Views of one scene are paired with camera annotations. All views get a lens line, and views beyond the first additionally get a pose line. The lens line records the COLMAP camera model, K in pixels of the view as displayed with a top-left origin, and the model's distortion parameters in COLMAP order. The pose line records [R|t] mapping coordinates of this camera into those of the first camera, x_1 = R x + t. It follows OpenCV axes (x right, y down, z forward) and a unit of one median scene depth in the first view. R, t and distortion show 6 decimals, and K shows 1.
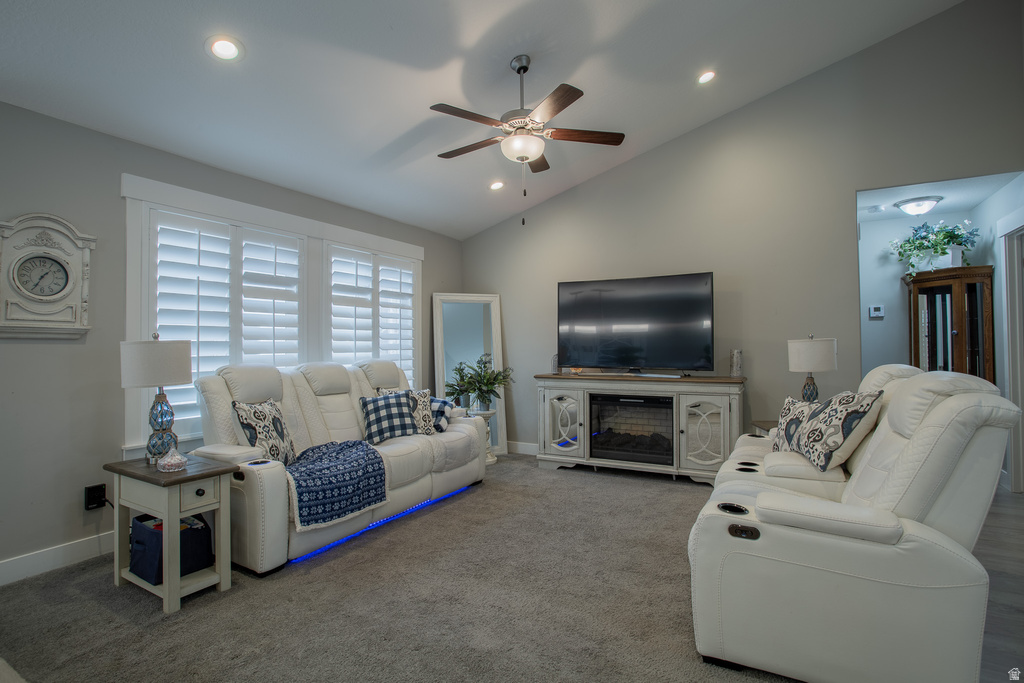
lens RADIAL K [[503.4, 0, 509.2], [0, 503.4, 336.1], [0, 0, 1]] dist [-0.074280, 0.036081]
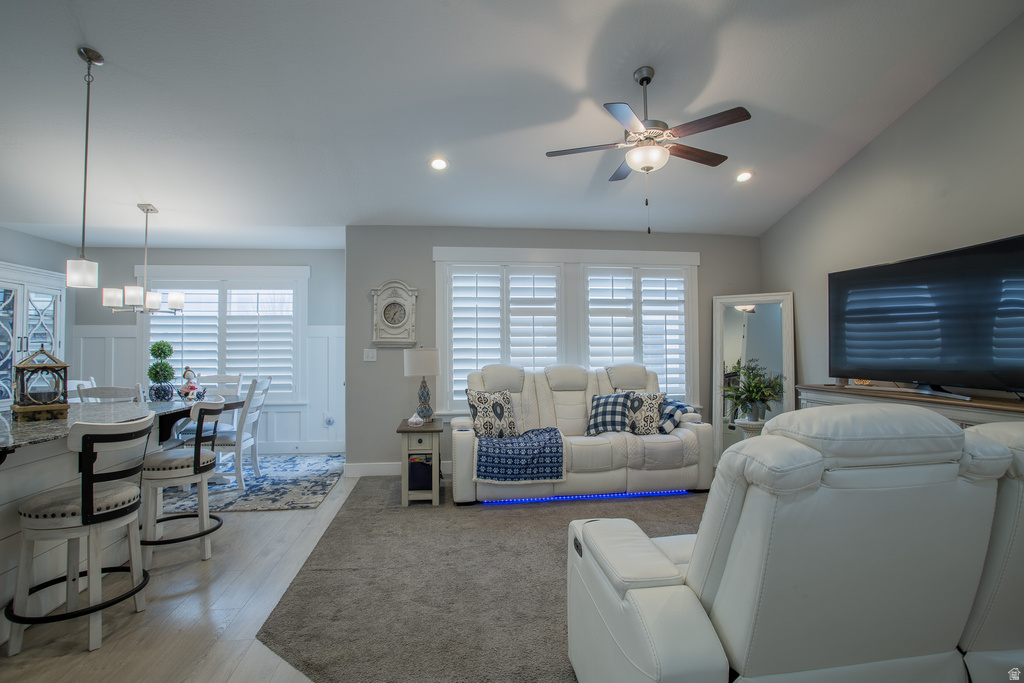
lens RADIAL K [[503.4, 0, 509.2], [0, 503.4, 336.1], [0, 0, 1]] dist [-0.074280, 0.036081]
pose [[0.603222, -0.019370, -0.797338, 0.551836], [0.017268, 0.999788, -0.011224, -0.006533], [0.797386, -0.006998, 0.603429, 0.134871]]
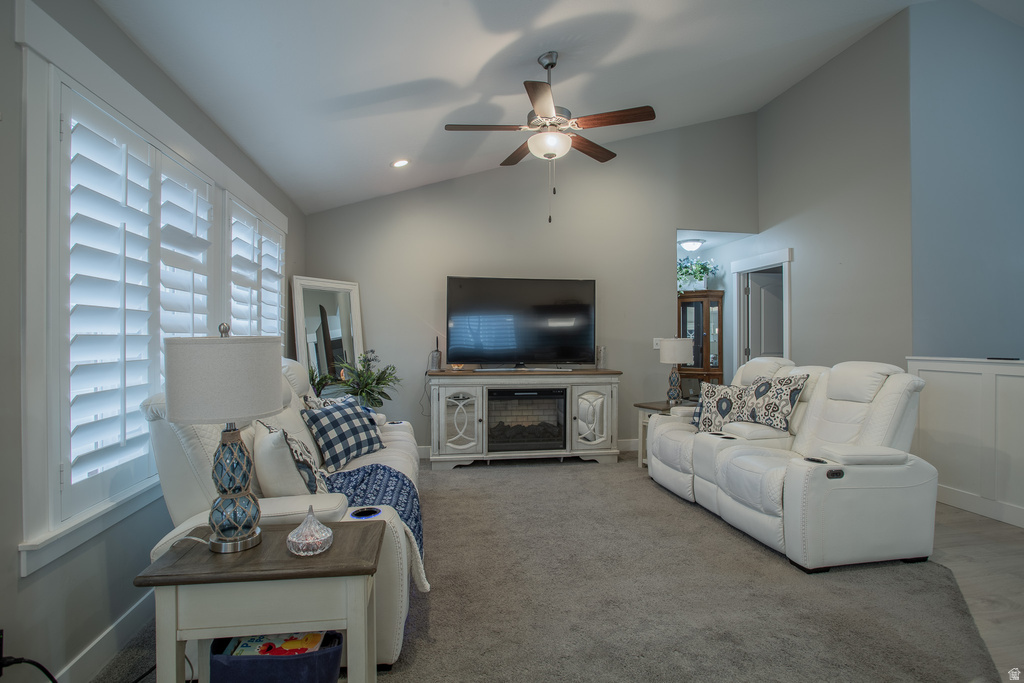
lens RADIAL K [[503.4, 0, 509.2], [0, 503.4, 336.1], [0, 0, 1]] dist [-0.074280, 0.036081]
pose [[0.776168, 0.010457, 0.630439, -0.552641], [-0.019268, 0.999789, 0.007139, -0.001290], [-0.630232, -0.017688, 0.776206, 0.229037]]
